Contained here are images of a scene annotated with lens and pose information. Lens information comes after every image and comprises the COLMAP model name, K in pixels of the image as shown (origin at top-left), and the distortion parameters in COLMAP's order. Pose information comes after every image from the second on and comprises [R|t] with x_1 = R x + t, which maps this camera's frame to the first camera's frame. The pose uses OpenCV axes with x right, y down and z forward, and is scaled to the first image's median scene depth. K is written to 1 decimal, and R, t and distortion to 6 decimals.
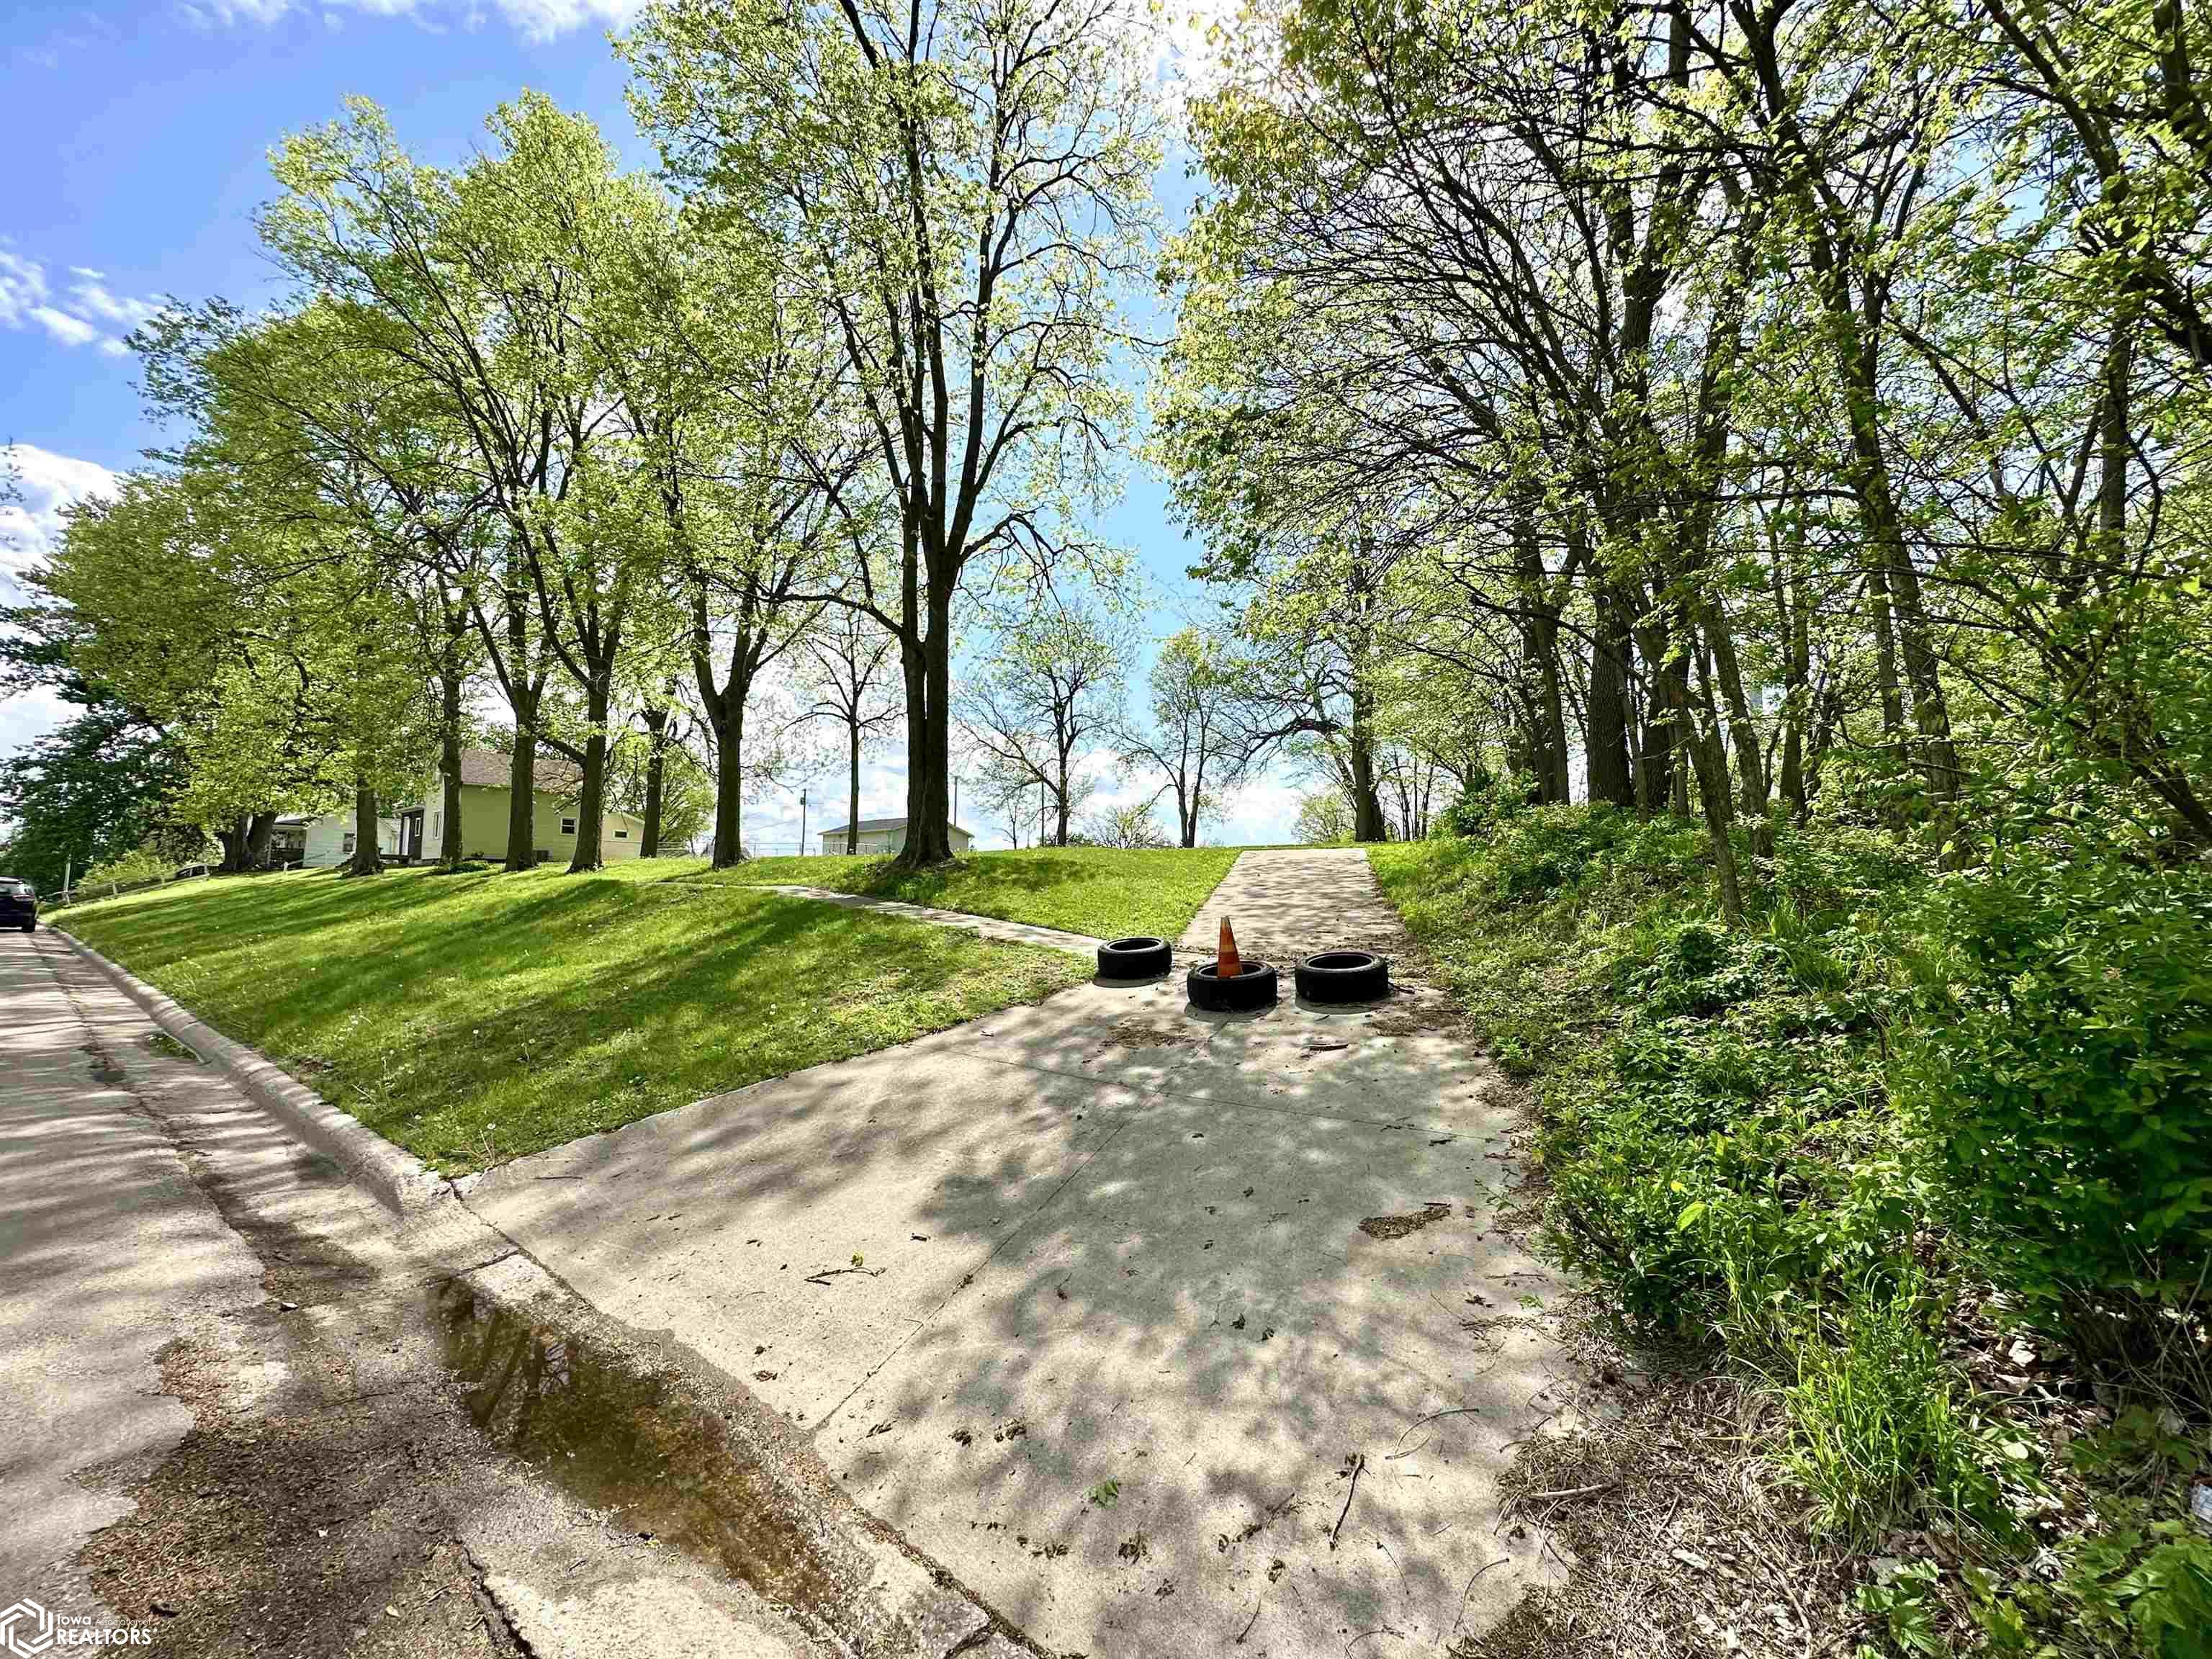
lens RADIAL K [[879.0, 0, 1101.9], [0, 879.0, 839.5], [0, 0, 1]] dist [-0.004636, -0.000138]
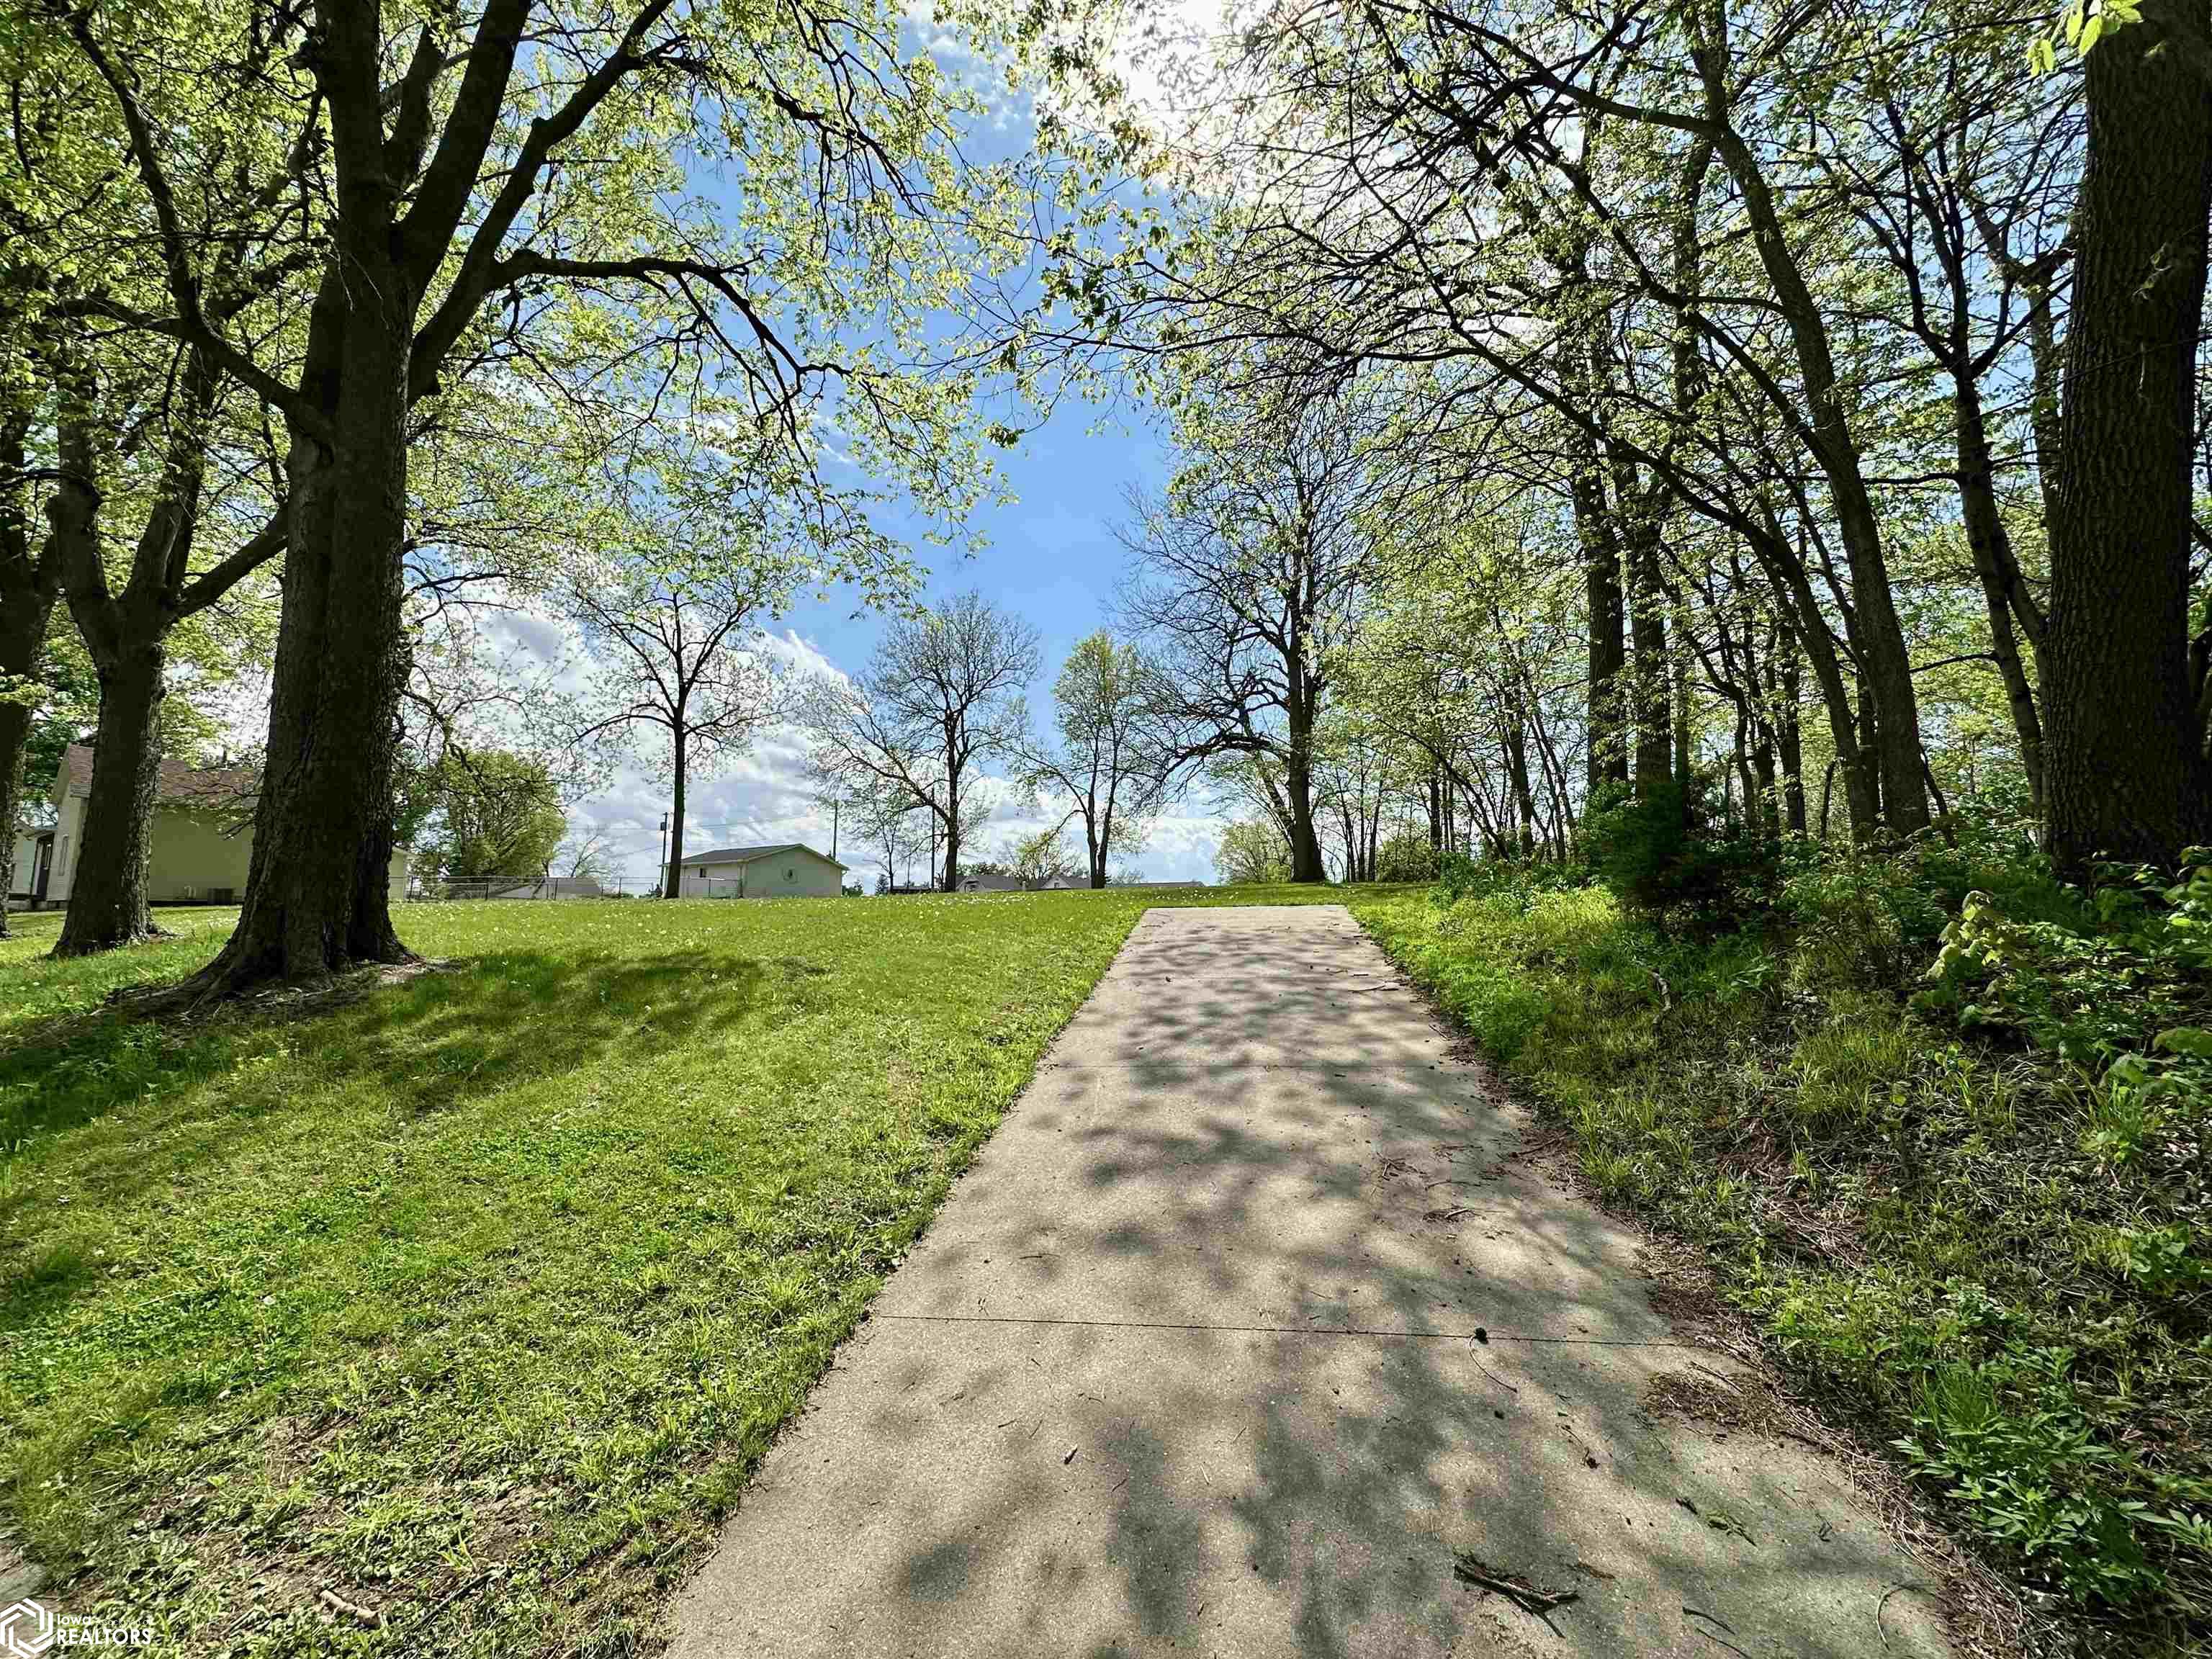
lens RADIAL K [[879.0, 0, 1106.5], [0, 879.0, 826.8], [0, 0, 1]] dist [-0.004636, -0.000138]
pose [[0.995573, 0.006308, 0.093781, 0.025270], [-0.001907, 0.998896, -0.046947, -0.005236], [-0.093973, 0.046560, 0.994485, 0.134367]]
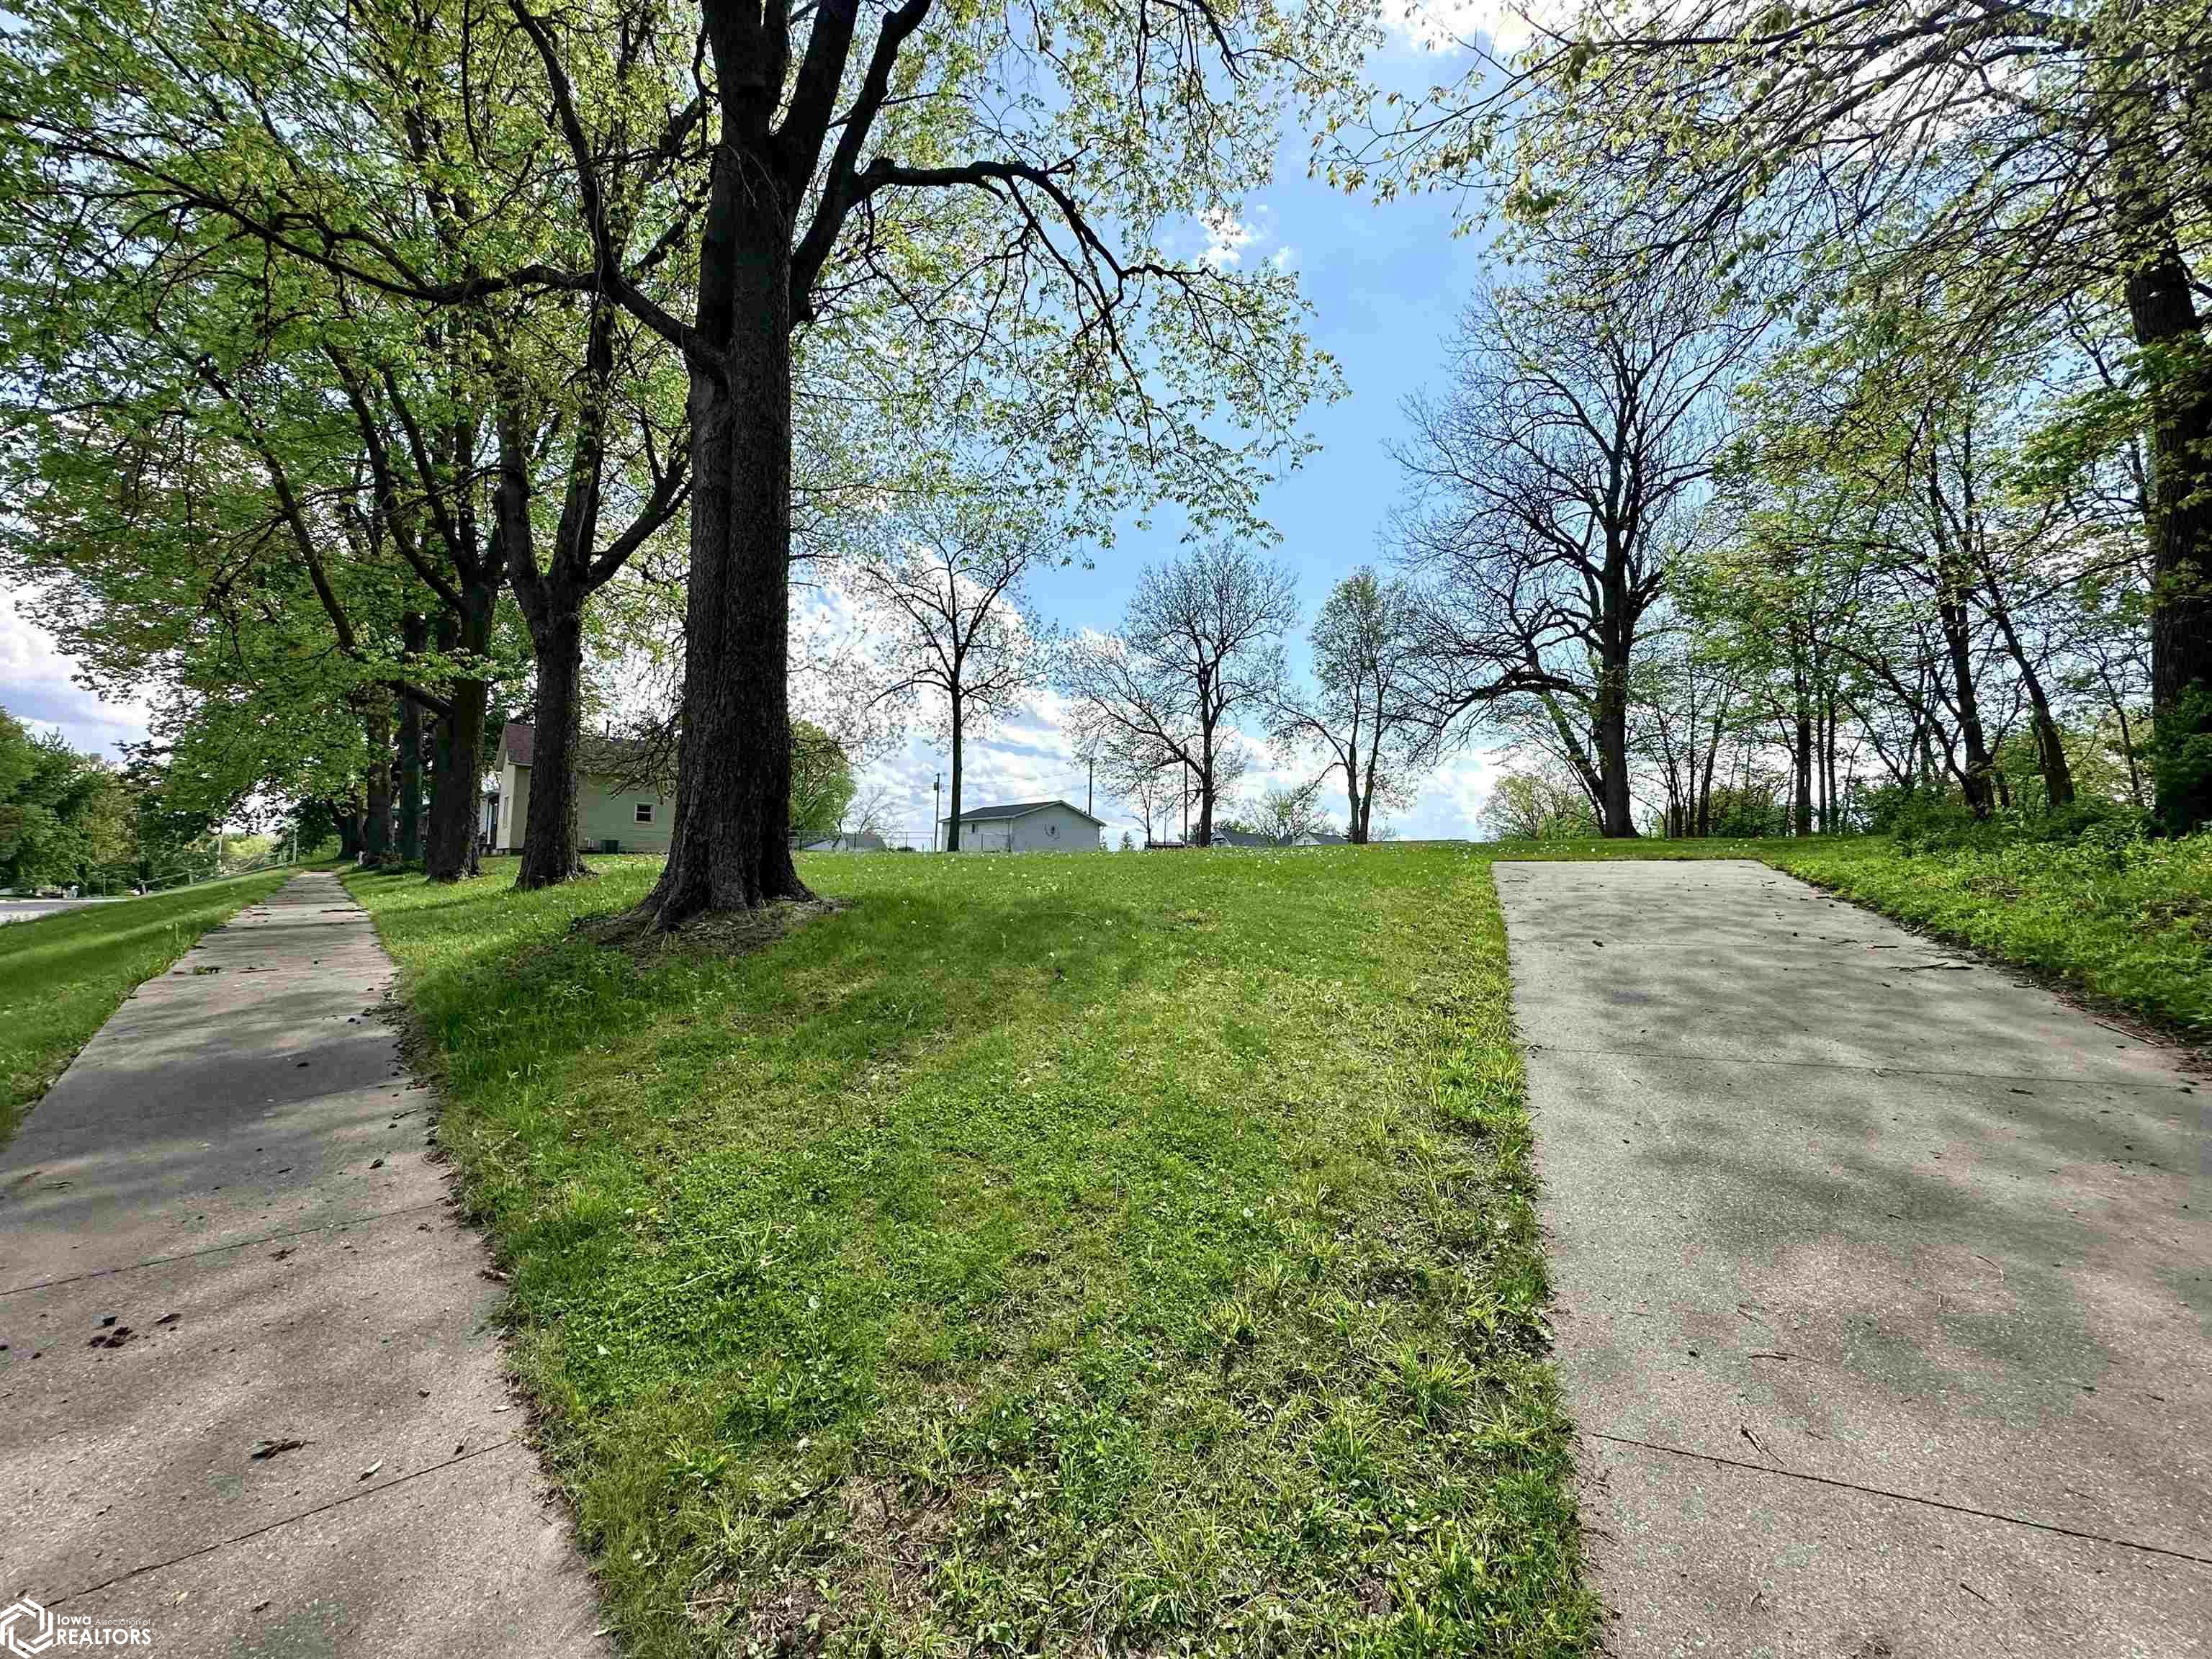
lens RADIAL K [[879.0, 0, 1101.8], [0, 879.0, 827.8], [0, 0, 1]] dist [-0.004636, -0.000138]
pose [[0.983909, 0.003015, -0.178646, 0.007326], [-0.002537, 0.999993, 0.002903, -0.003032], [0.178653, -0.002403, 0.983909, 0.148754]]
